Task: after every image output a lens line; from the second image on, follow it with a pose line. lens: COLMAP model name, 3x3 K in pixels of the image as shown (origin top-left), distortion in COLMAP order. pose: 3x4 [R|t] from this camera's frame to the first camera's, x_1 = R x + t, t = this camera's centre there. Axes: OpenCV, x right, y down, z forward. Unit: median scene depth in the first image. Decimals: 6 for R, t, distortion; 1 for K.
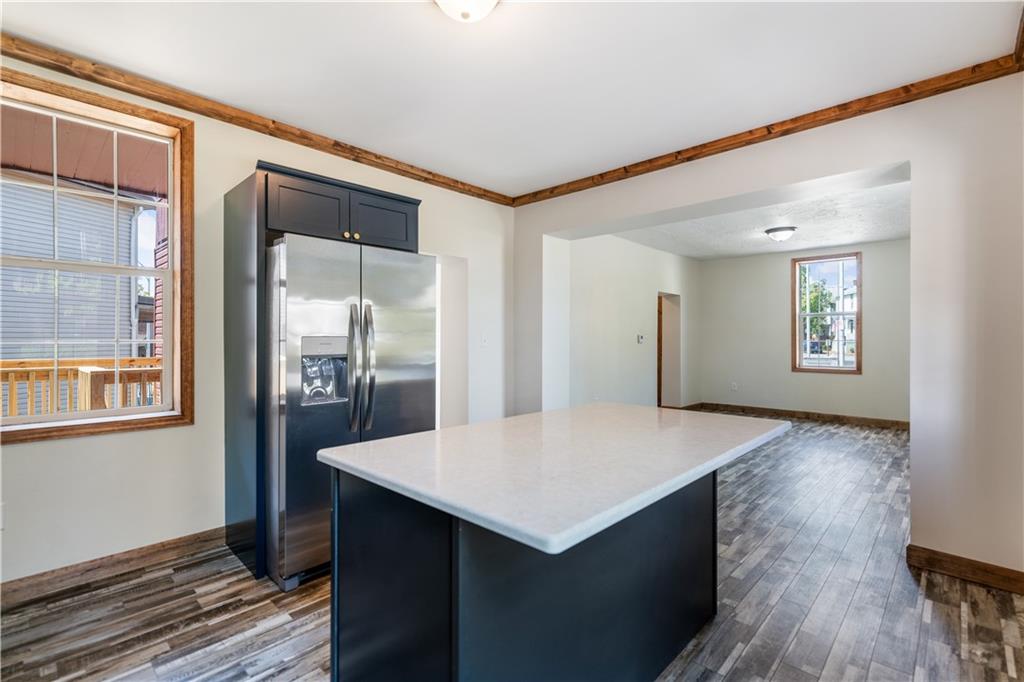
lens RADIAL K [[462.5, 0, 508.8], [0, 462.5, 340.1], [0, 0, 1]] dist [0.006542, -0.000065]
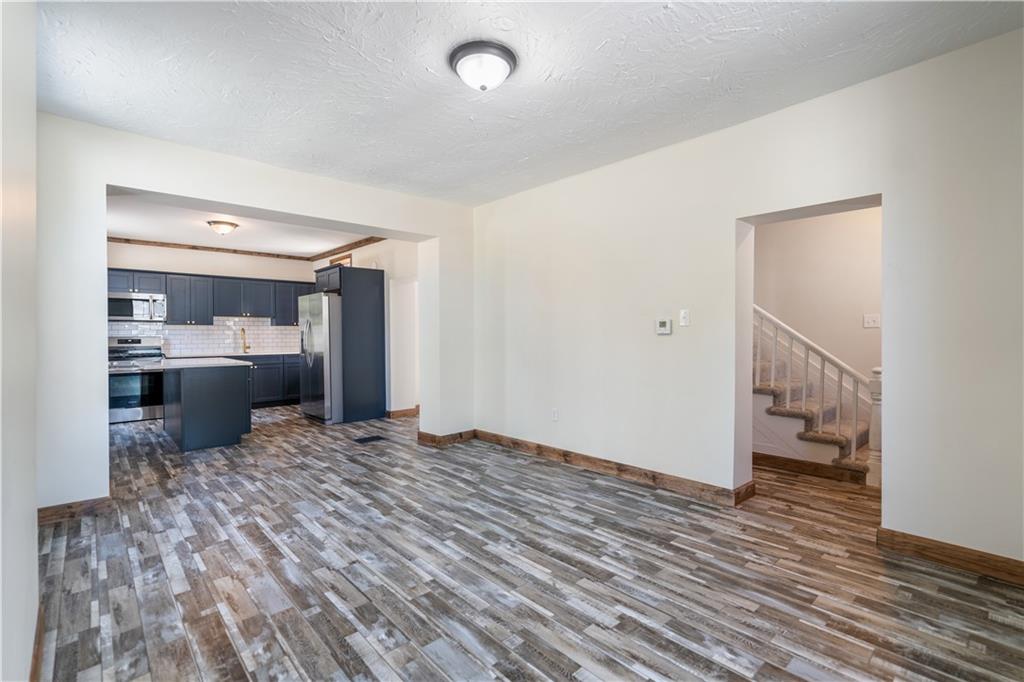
lens RADIAL K [[462.5, 0, 518.2], [0, 462.5, 339.1], [0, 0, 1]] dist [0.006542, -0.000065]
pose [[-0.055500, 0.016867, -0.998316, 0.810544], [0.005234, 0.999848, 0.016602, 0.001022], [0.998445, -0.004304, -0.055580, 0.857085]]
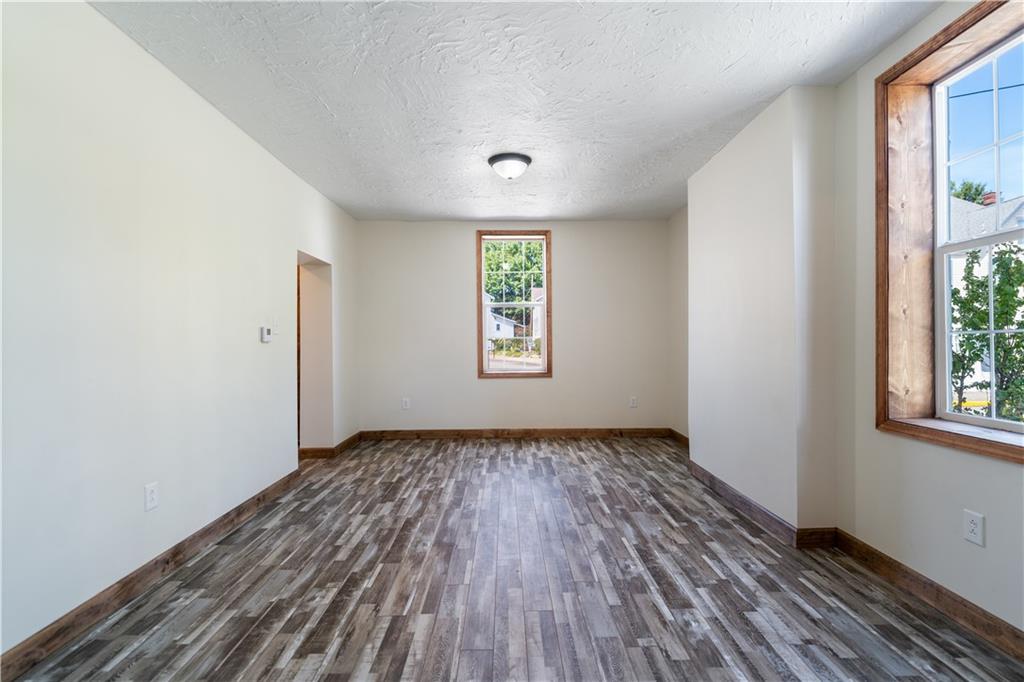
lens RADIAL K [[481.0, 0, 517.9], [0, 481.0, 340.9], [0, 0, 1]] dist [-0.005202, -0.000554]
pose [[0.702435, -0.006971, 0.711713, 0.103956], [0.008084, 0.999966, 0.001816, 0.006274], [-0.711702, 0.004478, 0.702468, 0.437274]]
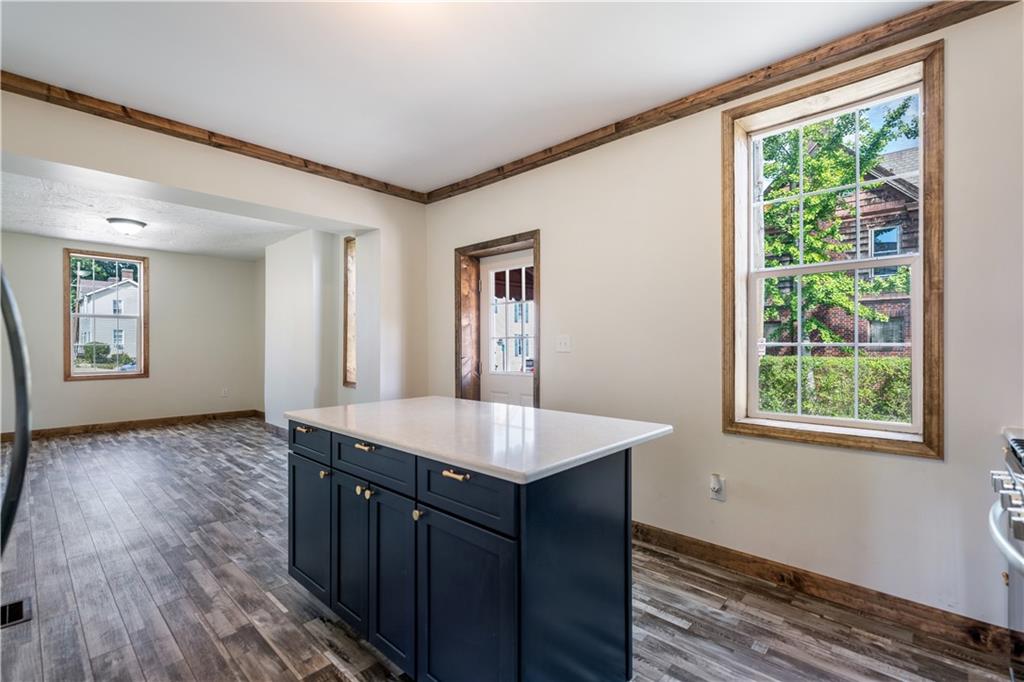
lens RADIAL K [[462.5, 0, 510.4], [0, 462.5, 342.2], [0, 0, 1]] dist [0.006542, -0.000065]
pose [[-0.008102, 0.003858, 0.999960, -0.265370], [0.001747, 0.999991, -0.003844, 0.001461], [-0.999966, 0.001716, -0.008109, 0.214328]]
